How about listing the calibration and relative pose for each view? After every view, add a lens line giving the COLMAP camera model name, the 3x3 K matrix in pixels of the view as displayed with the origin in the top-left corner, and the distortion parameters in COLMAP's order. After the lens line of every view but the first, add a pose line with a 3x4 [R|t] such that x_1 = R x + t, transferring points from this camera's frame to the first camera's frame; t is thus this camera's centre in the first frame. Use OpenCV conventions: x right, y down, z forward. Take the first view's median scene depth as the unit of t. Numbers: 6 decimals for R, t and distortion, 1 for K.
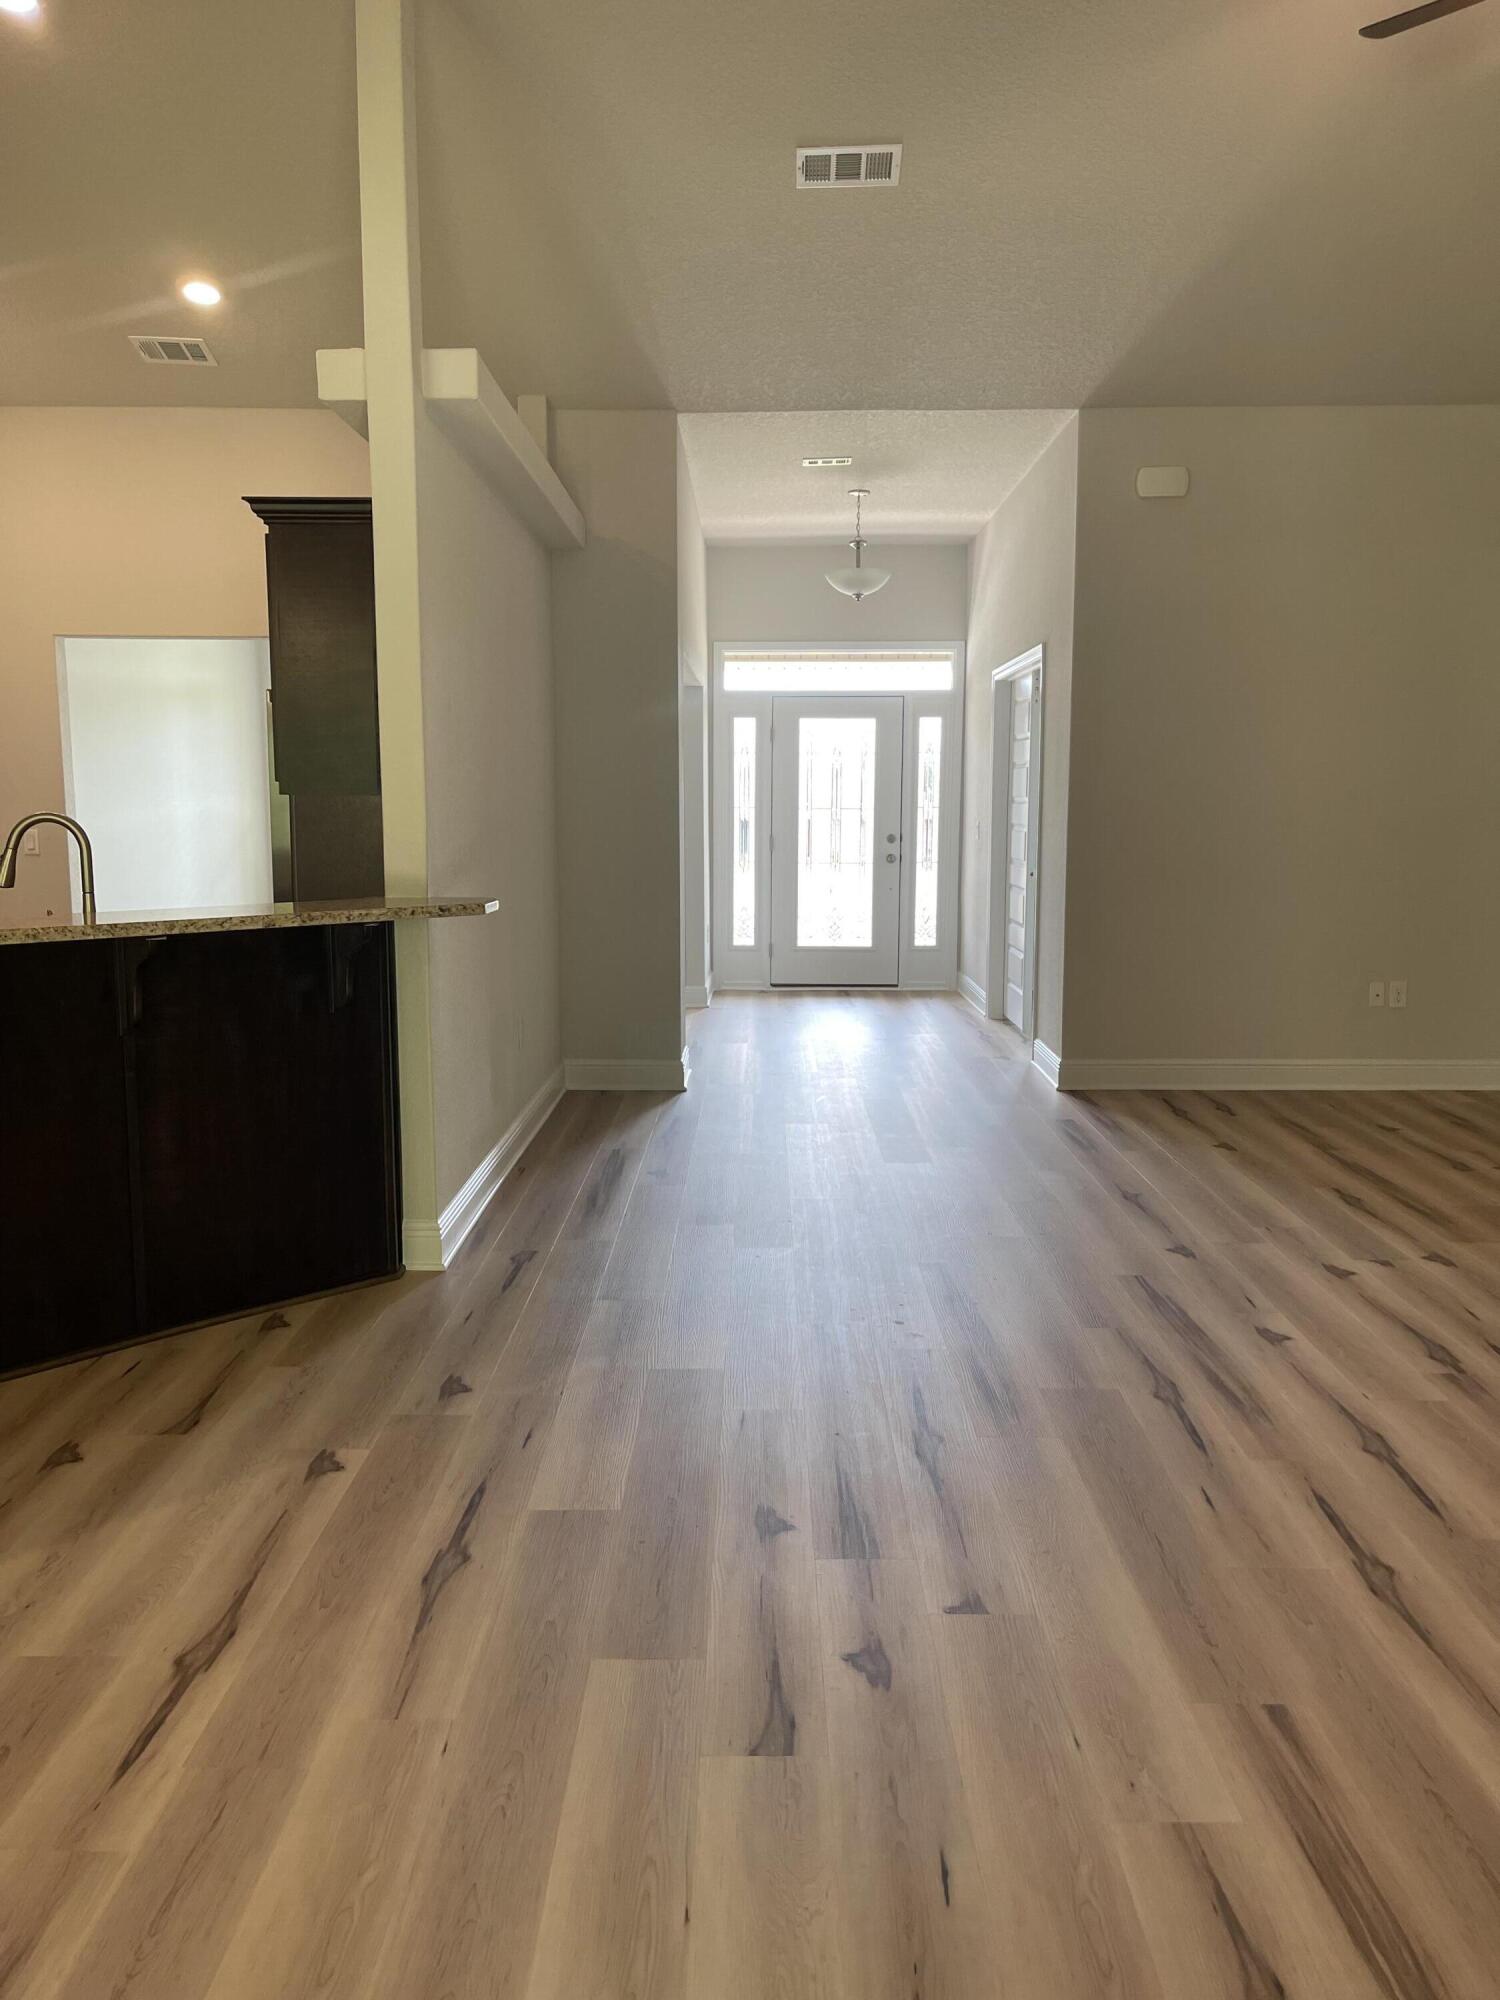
lens RADIAL K [[1512.0, 0, 753.6], [0, 1512.0, 994.6], [0, 0, 1]] dist [0.021783, -0.017659]
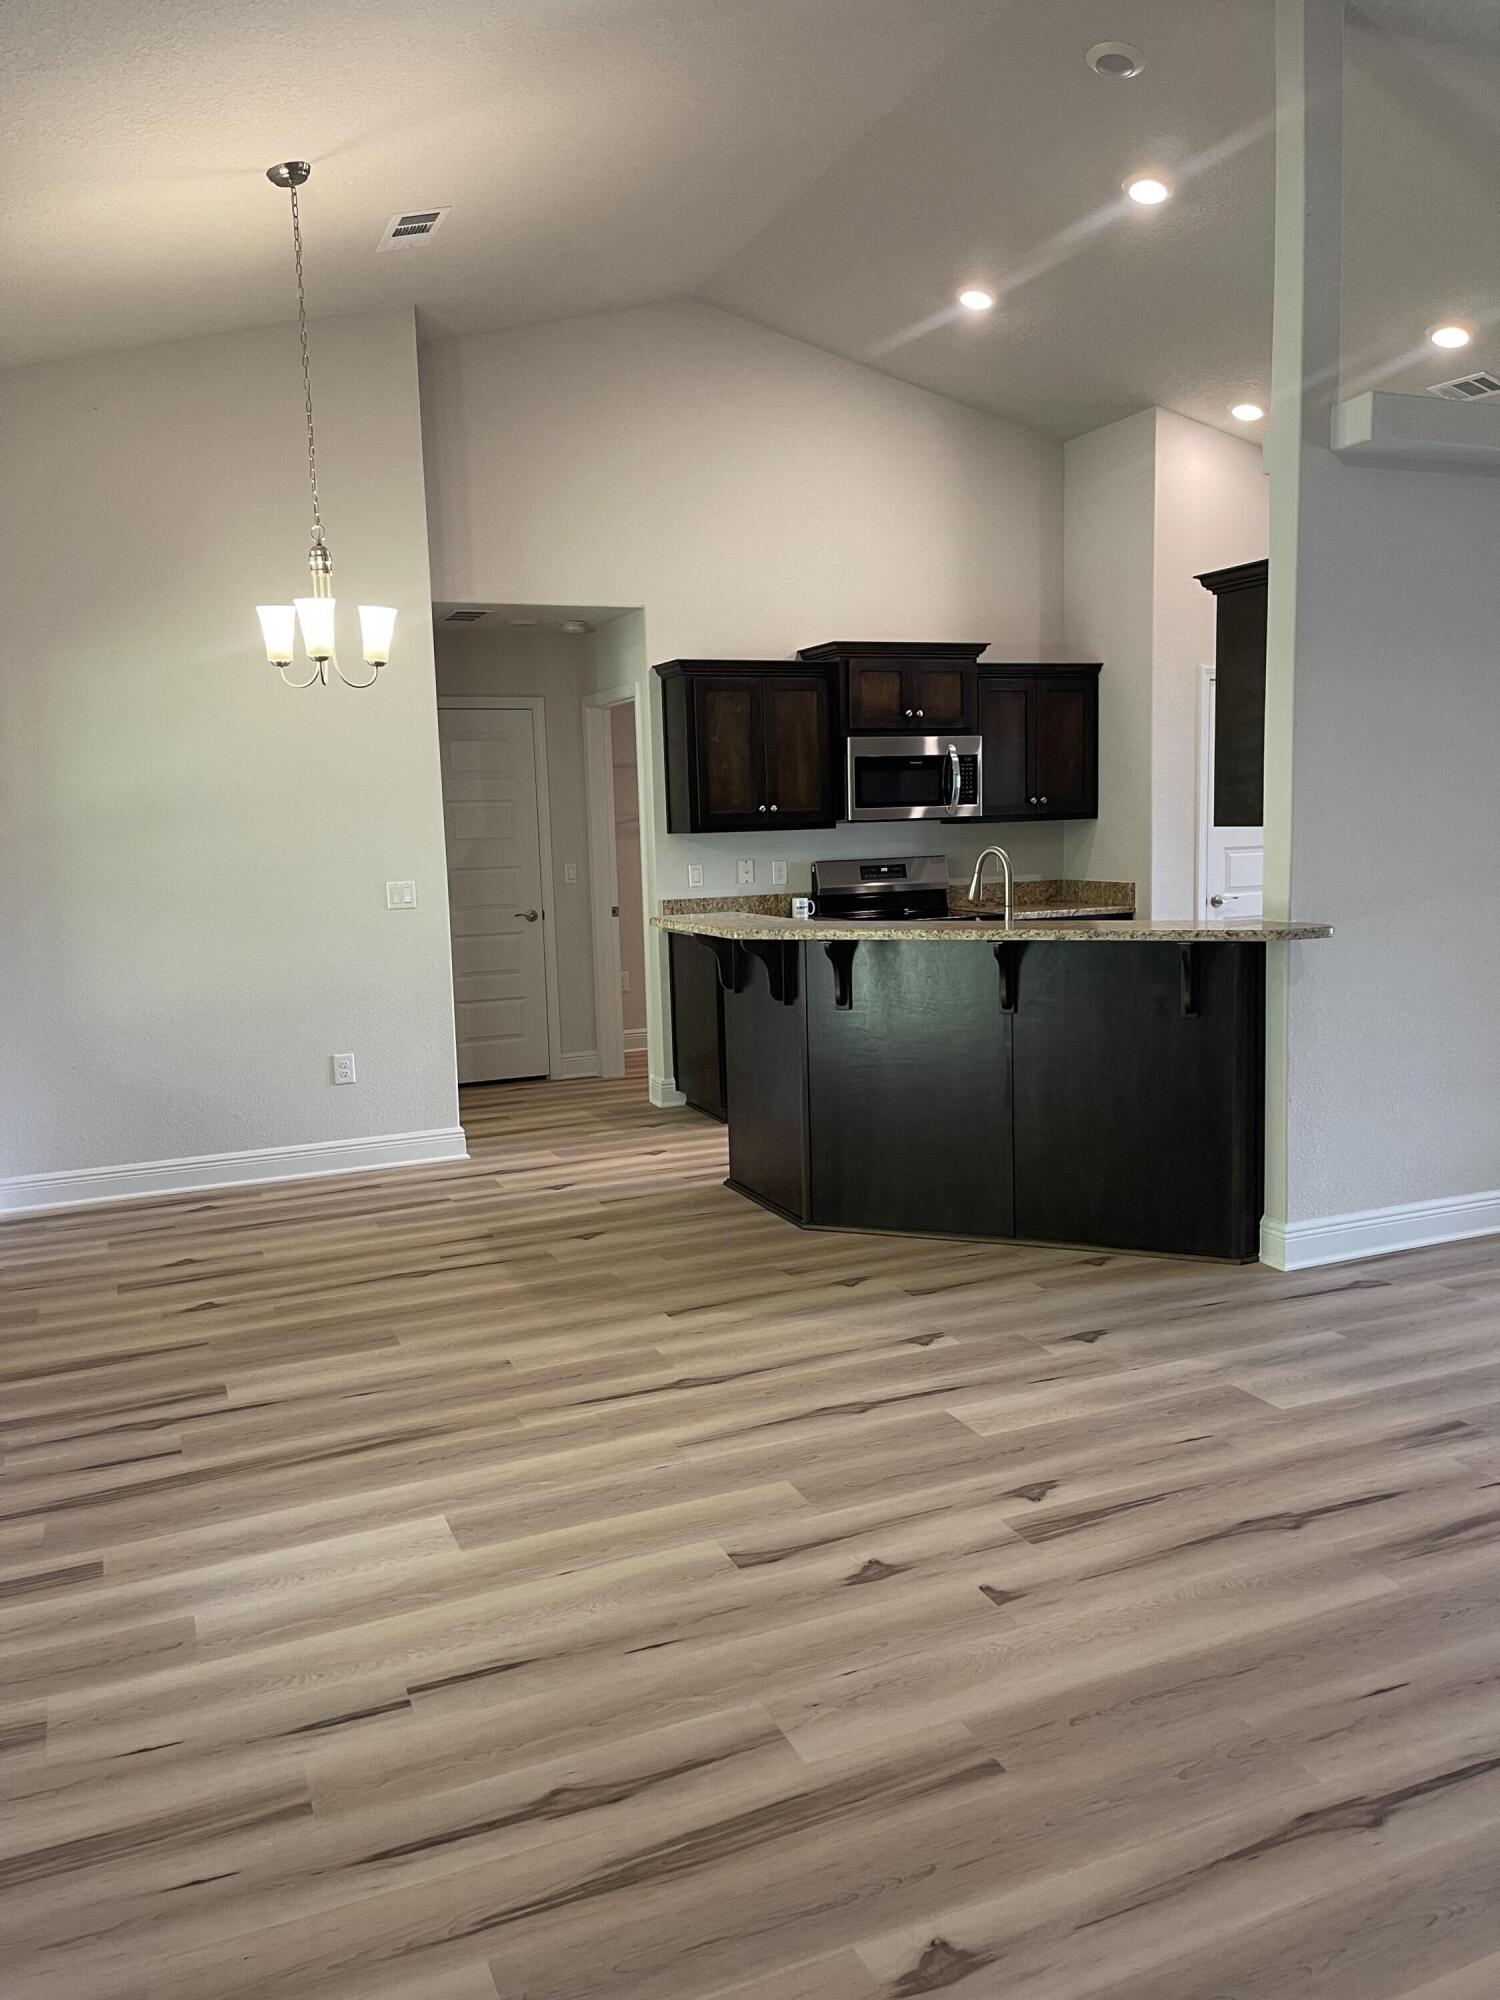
lens RADIAL K [[1512.0, 0, 759.6], [0, 1512.0, 1002.6], [0, 0, 1]] dist [0.021783, -0.017659]
pose [[0.403018, 0.109456, -0.908623, 0.880684], [-0.095828, 0.992412, 0.077046, -0.078530], [0.910161, 0.056020, 0.410449, 0.313402]]
